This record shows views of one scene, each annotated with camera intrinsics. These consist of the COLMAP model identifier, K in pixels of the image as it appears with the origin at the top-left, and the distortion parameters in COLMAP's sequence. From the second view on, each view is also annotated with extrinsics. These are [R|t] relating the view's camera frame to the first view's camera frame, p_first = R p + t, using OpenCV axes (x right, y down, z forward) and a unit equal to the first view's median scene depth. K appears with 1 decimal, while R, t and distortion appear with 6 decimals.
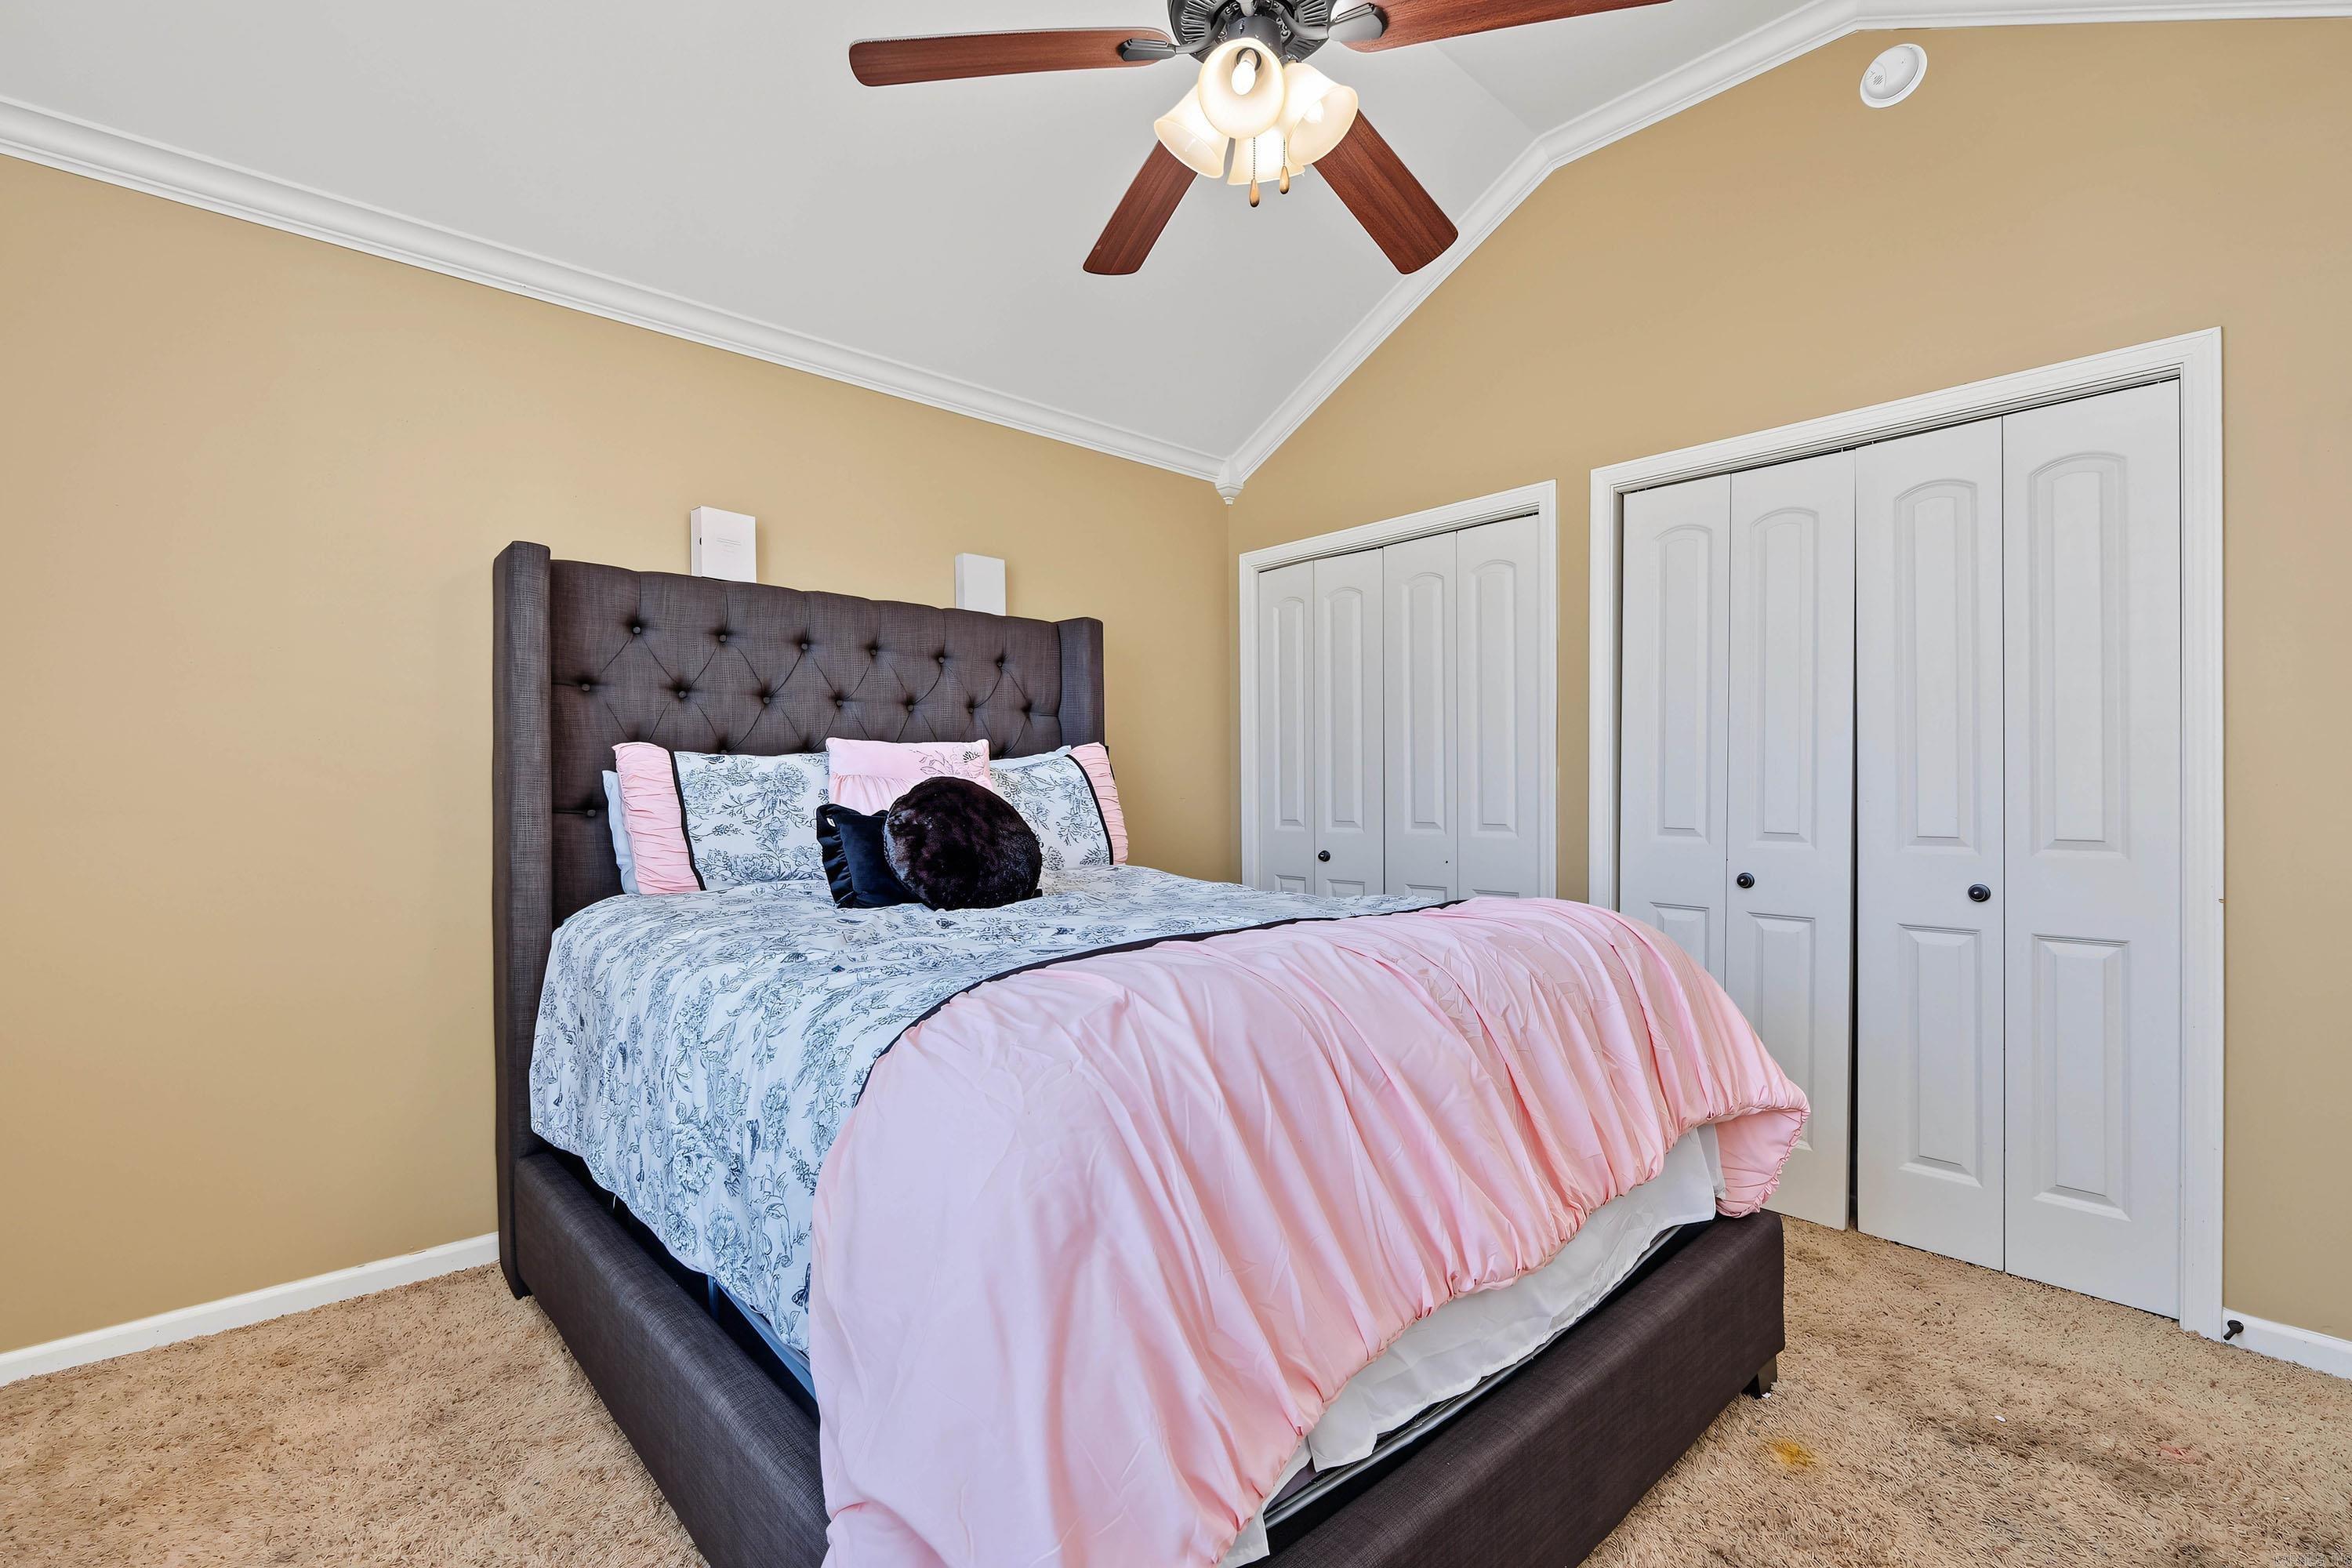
lens RADIAL K [[1031.4, 0, 1177.4], [0, 1031.4, 782.7], [0, 0, 1]] dist [-0.004380, -0.000989]
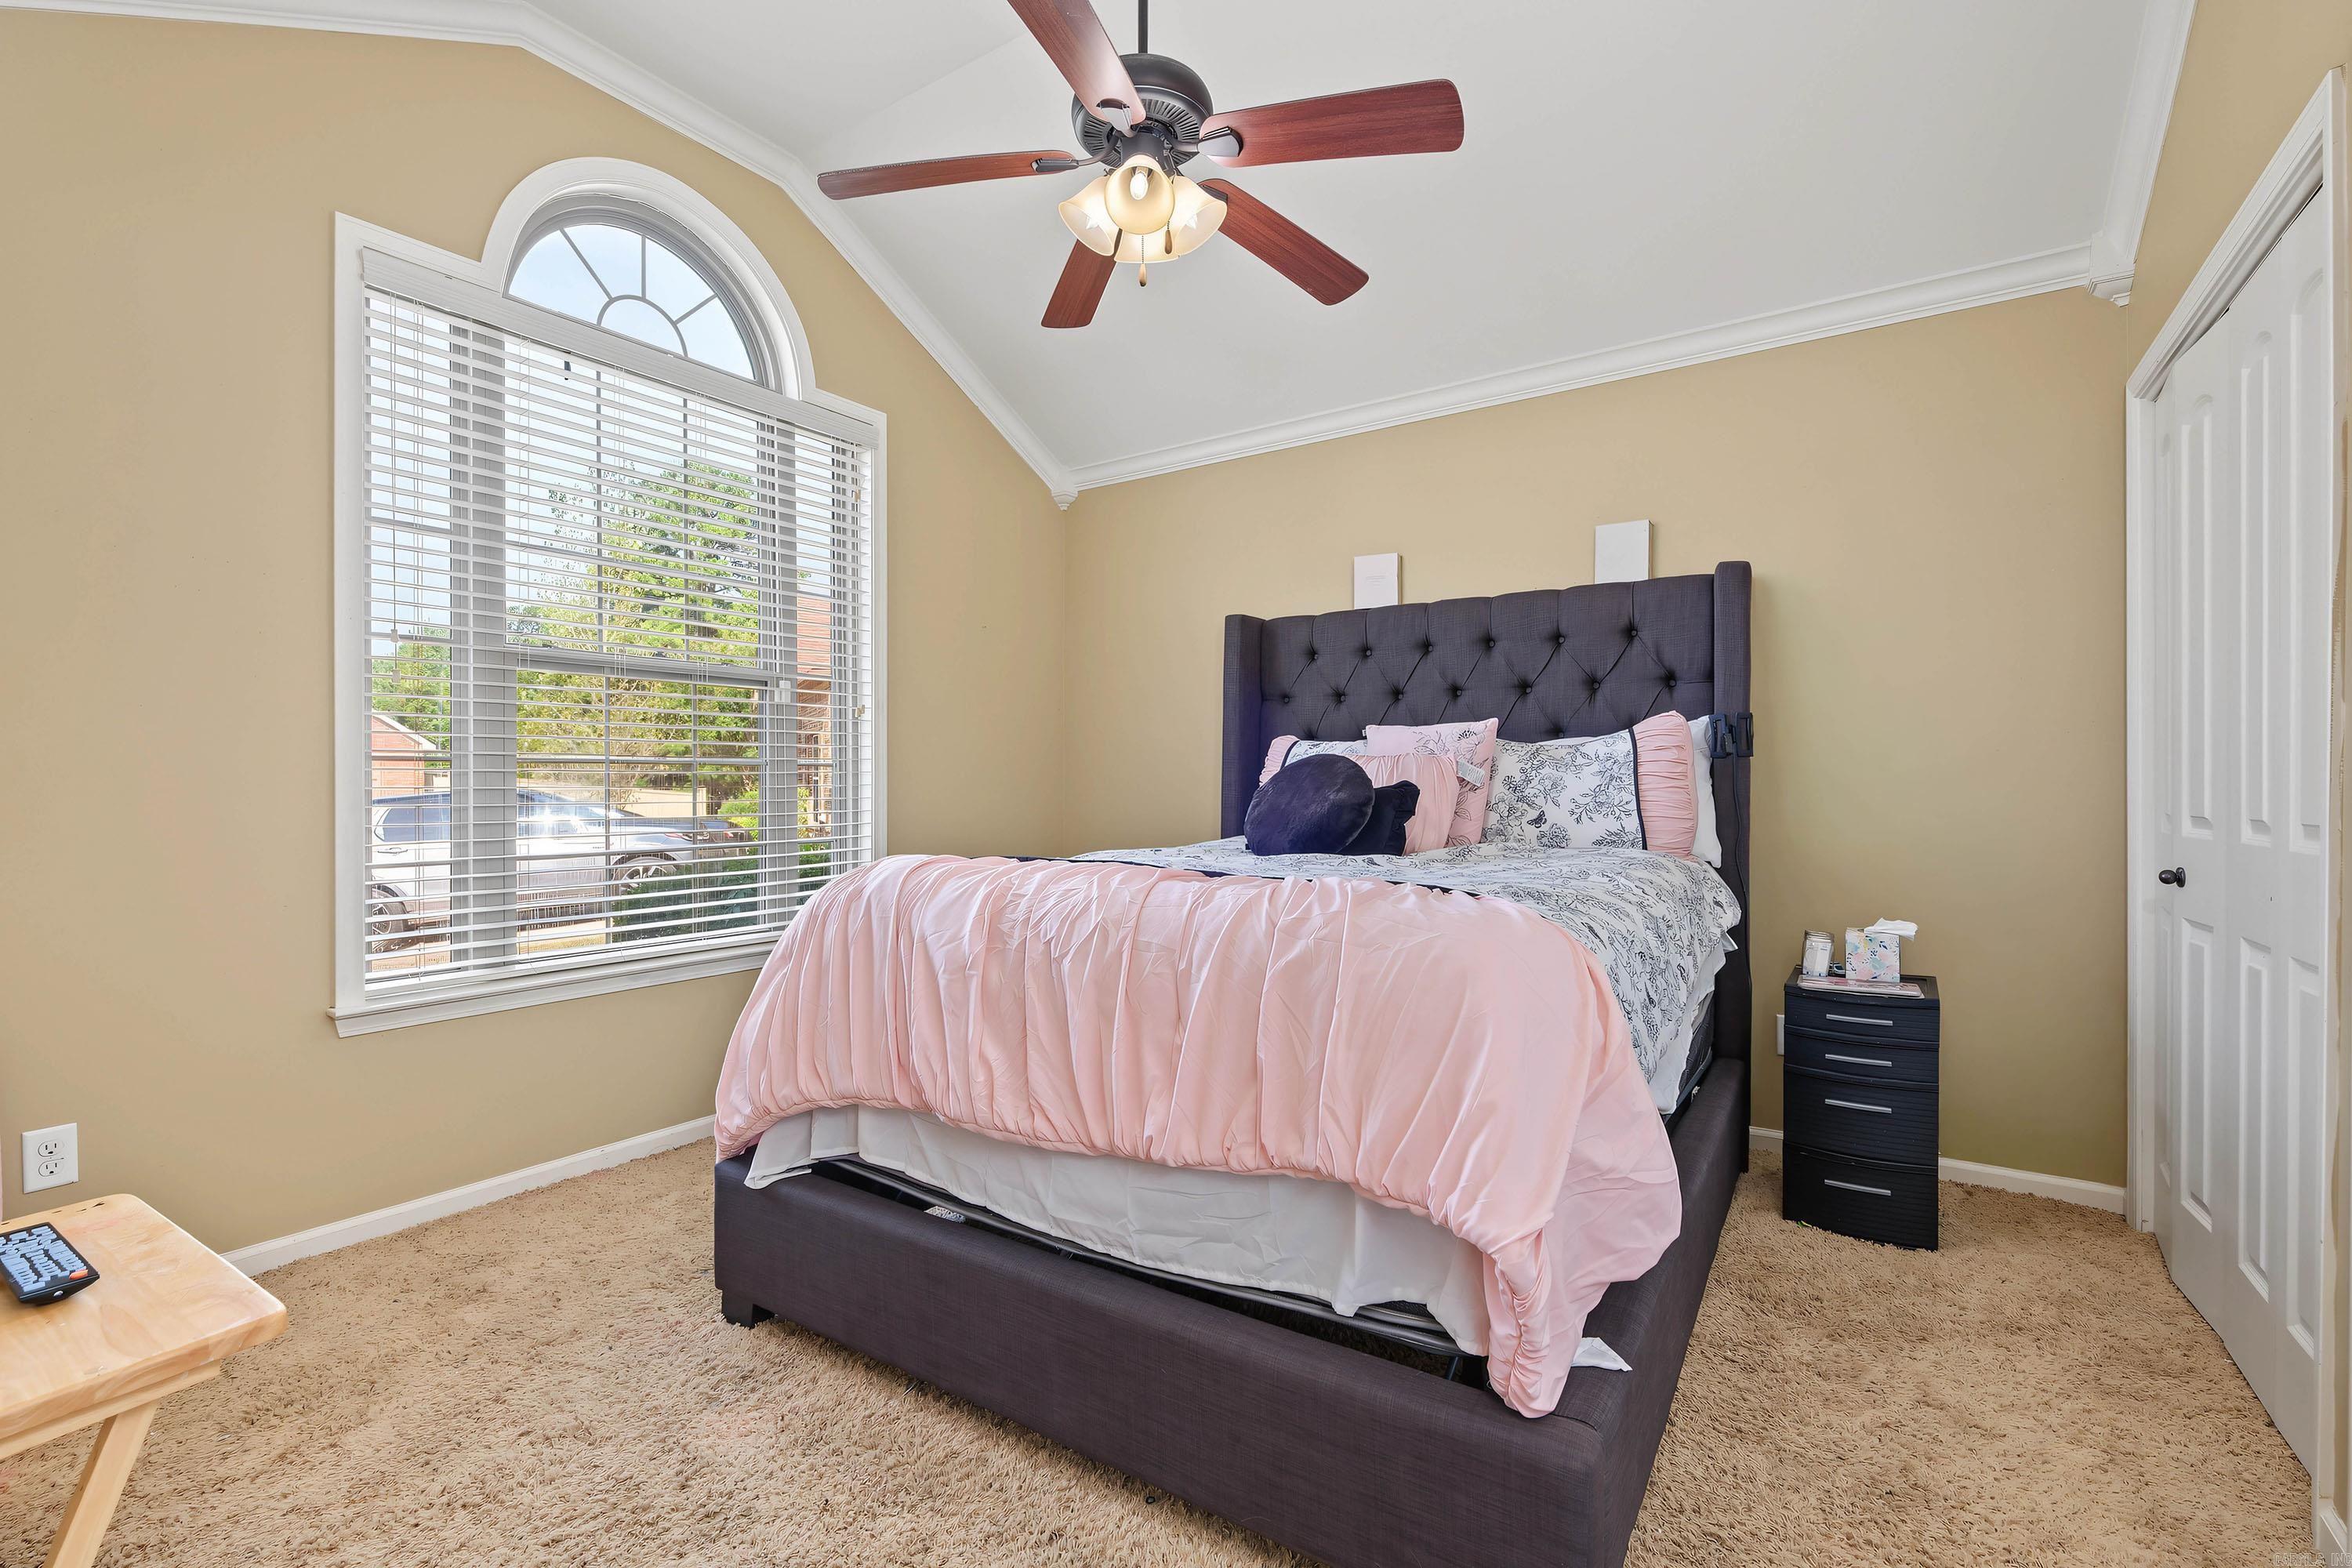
lens RADIAL K [[1031.4, 0, 1181.3], [0, 1031.4, 791.3], [0, 0, 1]] dist [-0.004380, -0.000989]
pose [[0.249783, 0.000190, -0.968302, 0.698980], [0.000443, 1.000000, 0.000310, 0.030419], [0.968302, -0.000507, 0.249783, 0.410834]]
